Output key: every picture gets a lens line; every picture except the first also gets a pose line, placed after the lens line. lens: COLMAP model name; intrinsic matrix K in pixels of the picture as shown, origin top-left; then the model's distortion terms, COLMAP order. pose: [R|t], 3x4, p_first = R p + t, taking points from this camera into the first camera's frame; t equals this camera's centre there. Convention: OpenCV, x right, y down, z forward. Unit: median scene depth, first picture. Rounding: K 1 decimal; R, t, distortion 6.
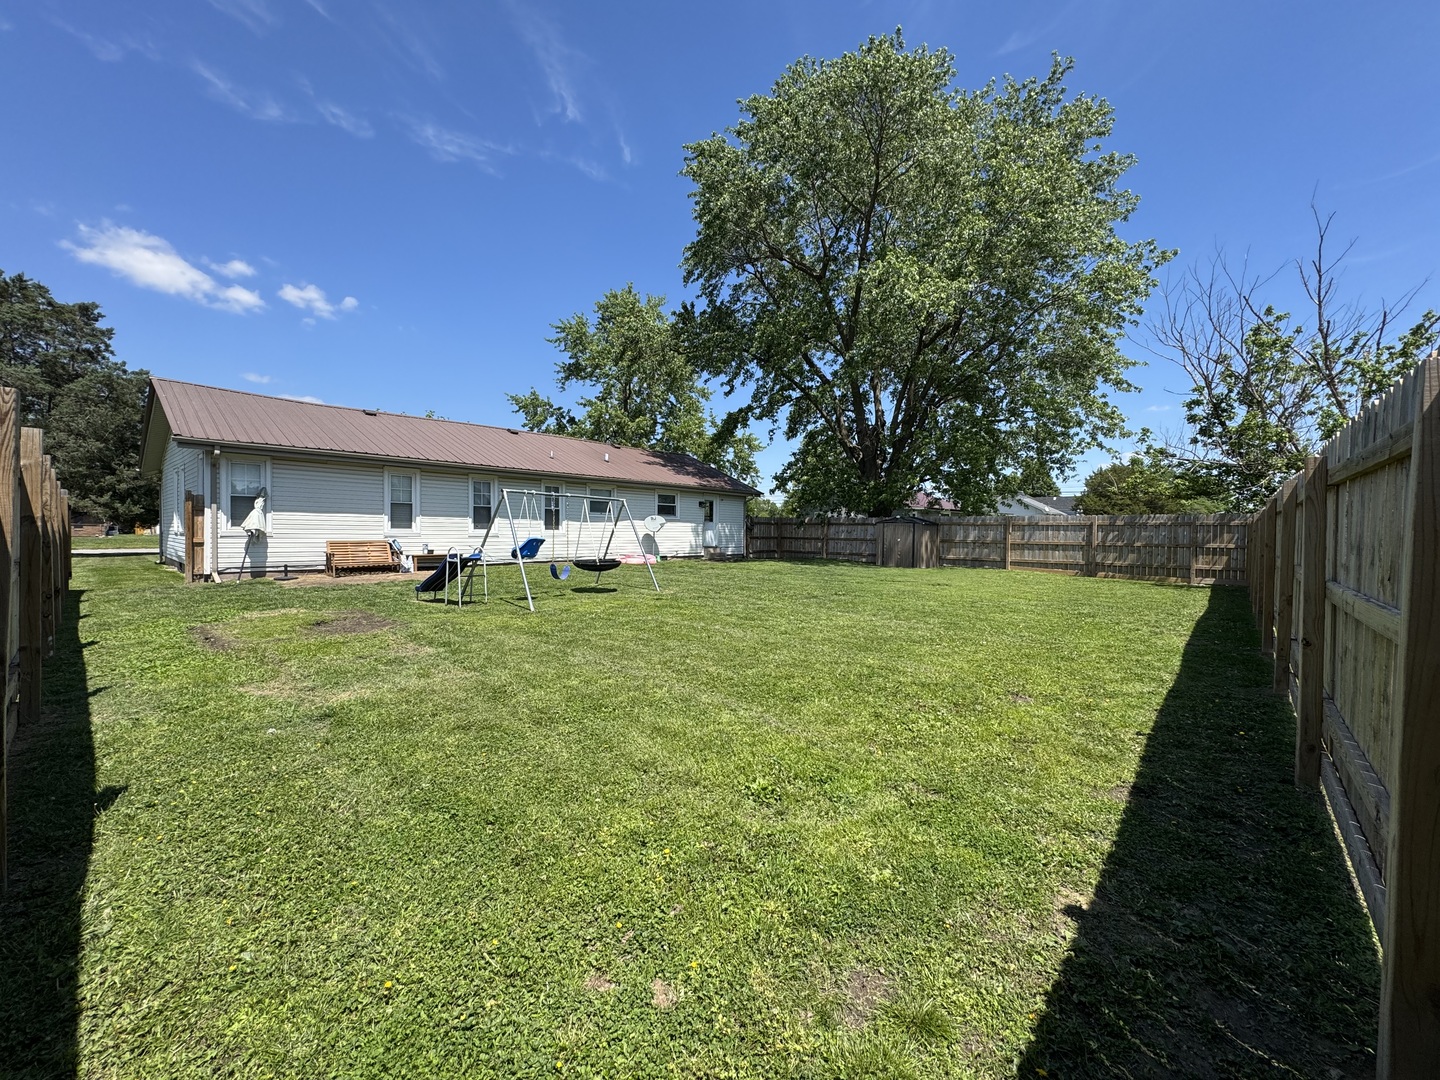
lens RADIAL K [[574.0, 0, 719.3], [0, 574.0, 543.2], [0, 0, 1]] dist [-0.003635, 0.000780]
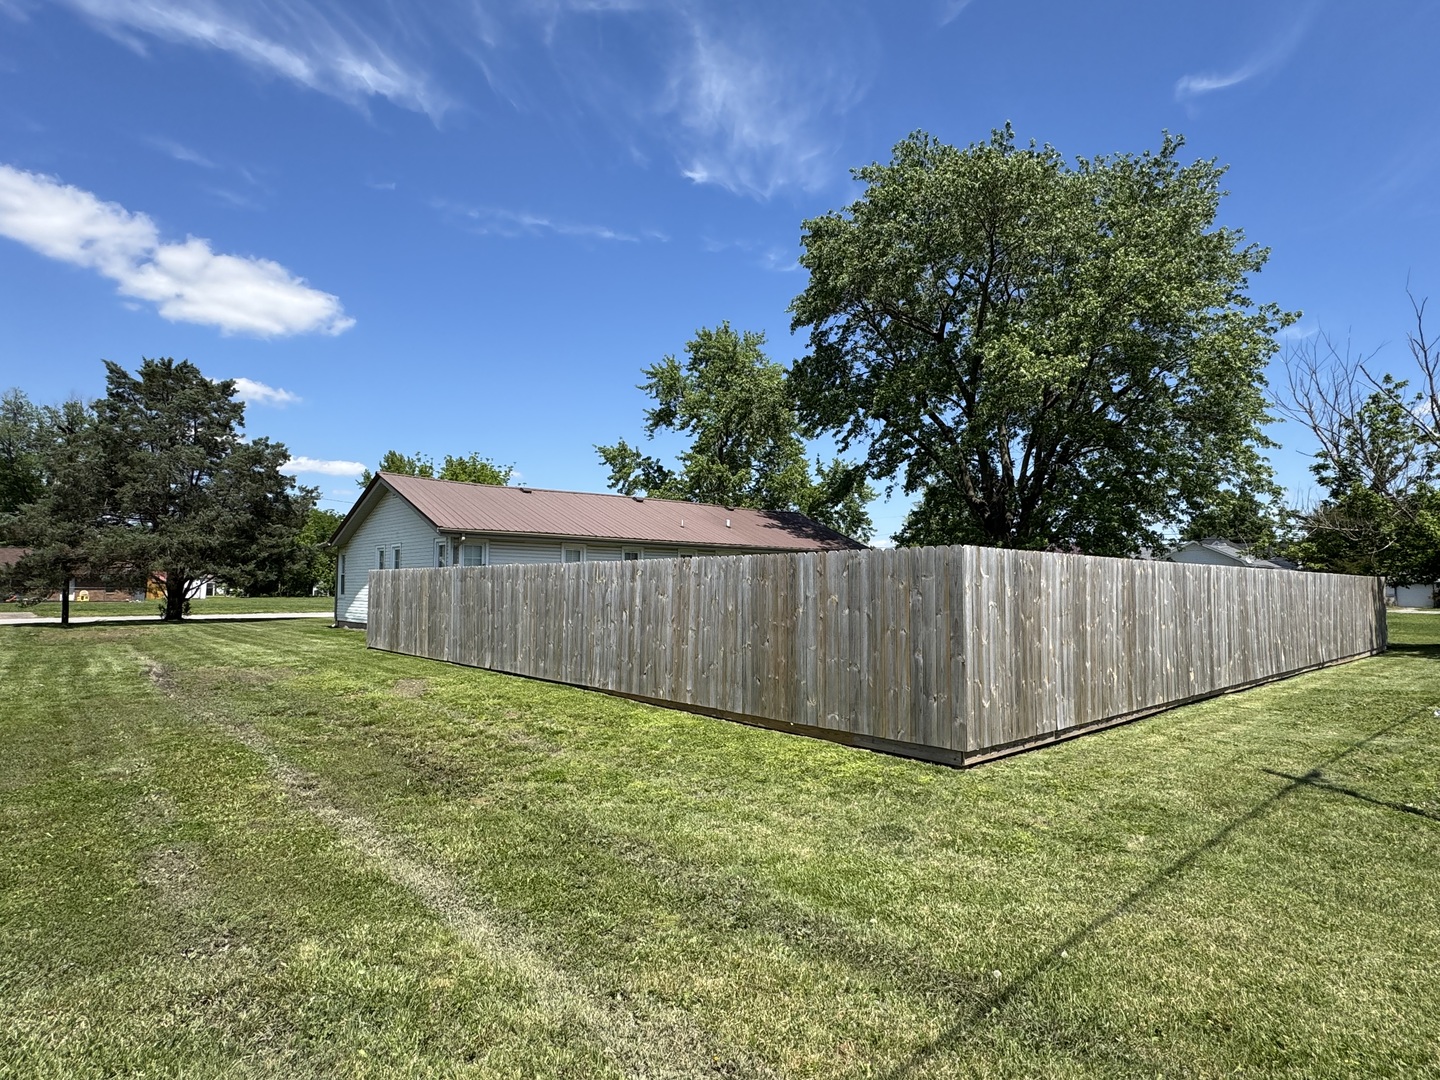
lens RADIAL K [[799.8, 0, 721.1], [0, 799.8, 542.9], [0, 0, 1]] dist [-0.003532, 0.001334]
pose [[0.995061, -0.010971, -0.098661, -0.056439], [0.003303, 0.996983, -0.077552, -0.003804], [0.099214, 0.076843, 0.992095, -0.329352]]
